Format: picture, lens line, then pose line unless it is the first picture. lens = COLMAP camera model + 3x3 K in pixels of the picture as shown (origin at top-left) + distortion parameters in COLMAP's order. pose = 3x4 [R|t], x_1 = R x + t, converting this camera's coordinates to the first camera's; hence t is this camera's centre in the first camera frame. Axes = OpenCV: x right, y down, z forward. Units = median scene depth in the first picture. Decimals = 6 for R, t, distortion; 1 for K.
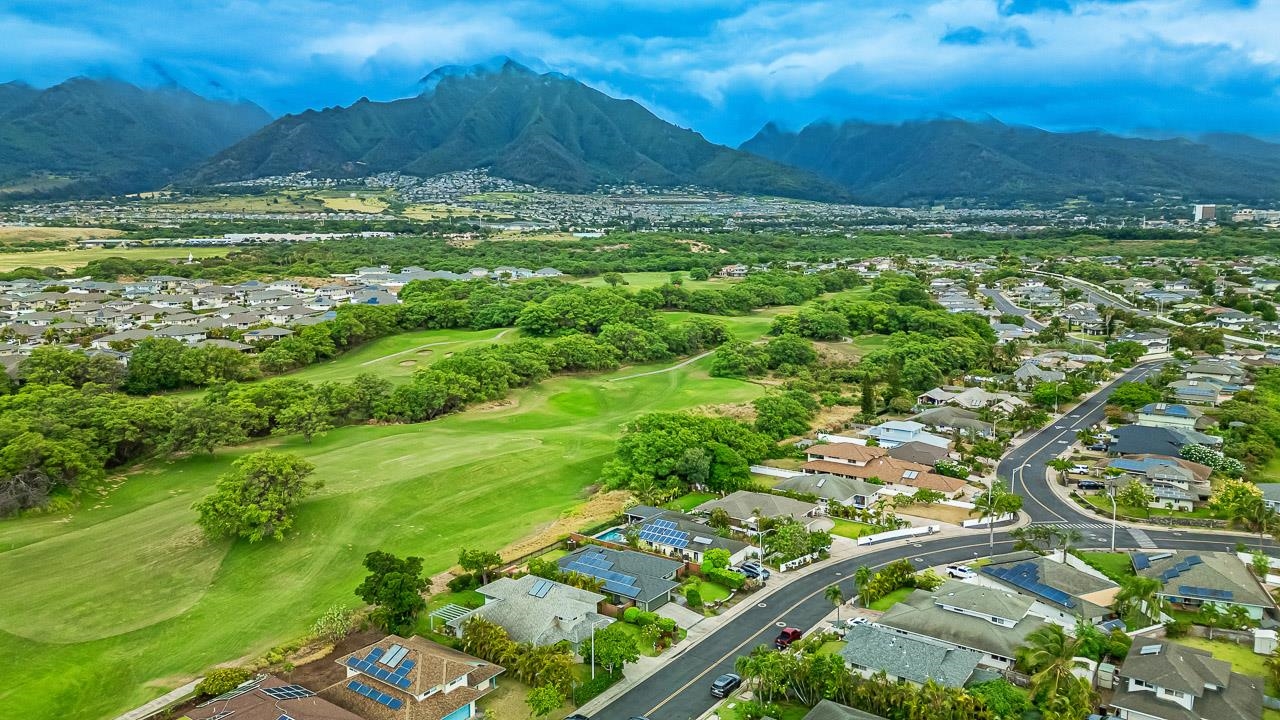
lens RADIAL K [[907.0, 0, 640.0], [0, 907.0, 360.0], [0, 0, 1]] dist [0.084822, -0.074584]
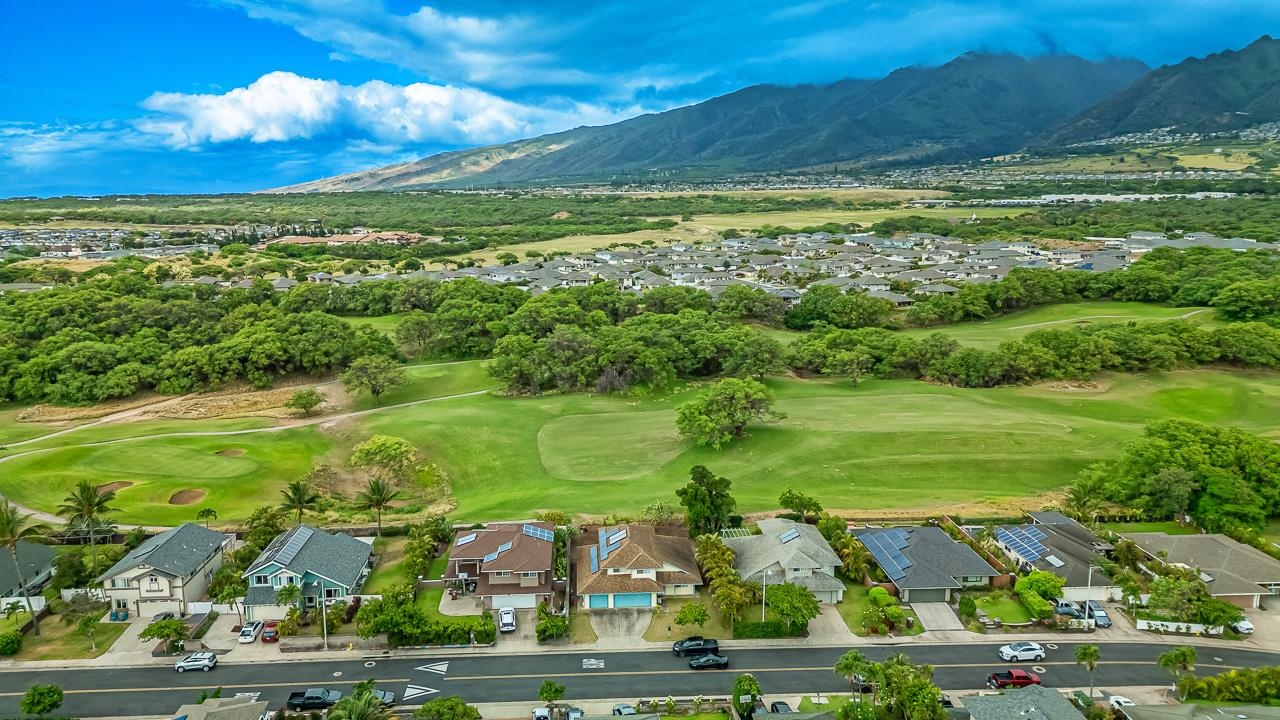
lens RADIAL K [[892.7, 0, 640.0], [0, 892.7, 360.0], [0, 0, 1]] dist [0.076048, -0.071033]
pose [[0.639895, 0.146994, -0.754273, 0.082760], [-0.113343, 0.988853, 0.096554, -0.004710], [0.760058, 0.023707, 0.649423, 0.029587]]
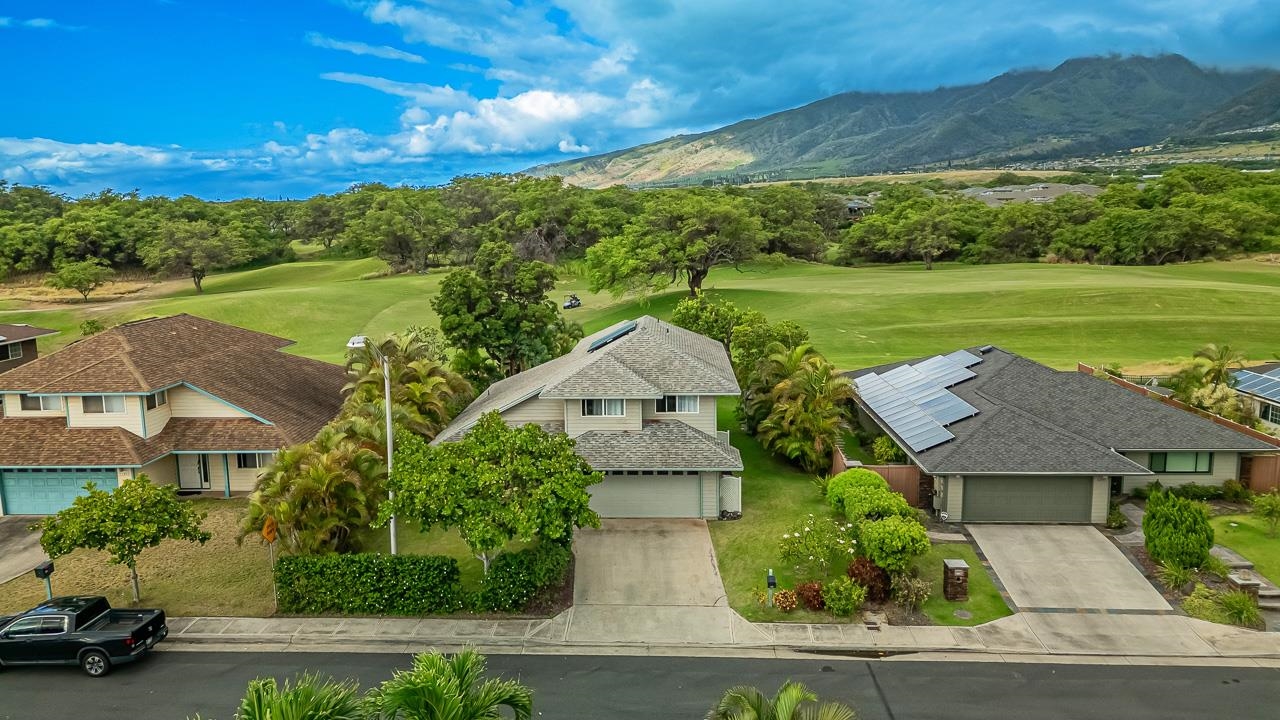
lens RADIAL K [[907.0, 0, 640.0], [0, 907.0, 360.0], [0, 0, 1]] dist [0.084822, -0.074584]
pose [[0.548821, 0.131752, -0.825492, 0.030550], [-0.105956, 0.990501, 0.087645, 0.035334], [0.829198, 0.039365, 0.557568, 0.125398]]
